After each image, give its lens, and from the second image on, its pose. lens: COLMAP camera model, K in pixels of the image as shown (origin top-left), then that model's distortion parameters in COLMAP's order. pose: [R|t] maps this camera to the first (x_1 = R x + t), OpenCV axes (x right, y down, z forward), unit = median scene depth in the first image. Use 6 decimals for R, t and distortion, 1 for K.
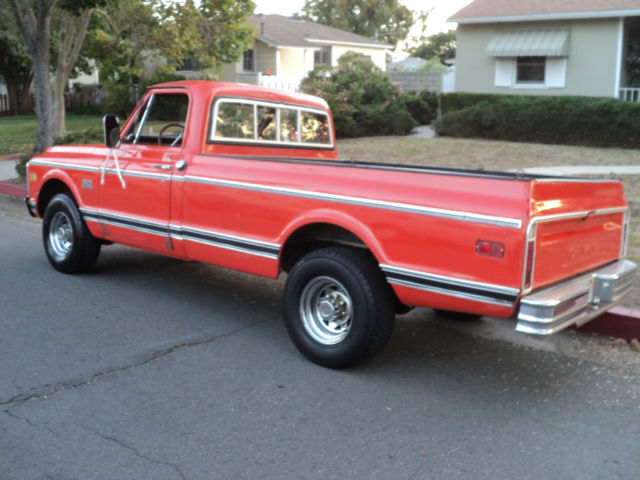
lens RADIAL K [[655.5, 0, 320.0], [0, 655.5, 240.0], [0, 0, 1]] dist [-0.208327, 0.257537]
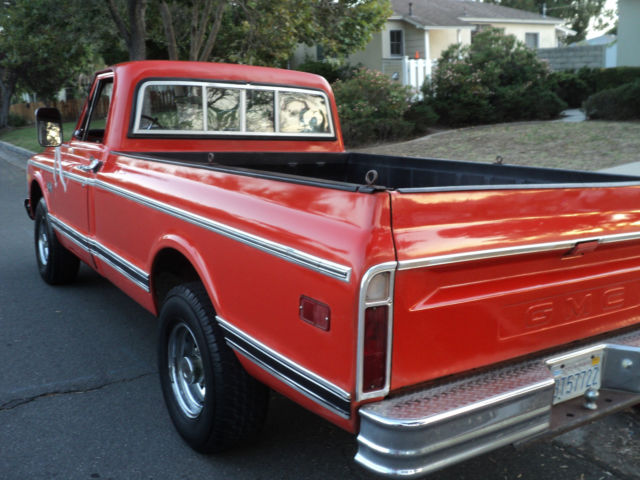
lens RADIAL K [[655.5, 0, 320.0], [0, 655.5, 240.0], [0, 0, 1]] dist [-0.208327, 0.257537]
pose [[0.957387, 0.018610, -0.288209, 0.087038], [-0.013638, 0.999722, 0.019249, -0.012383], [0.288487, -0.014498, 0.957374, 0.092505]]
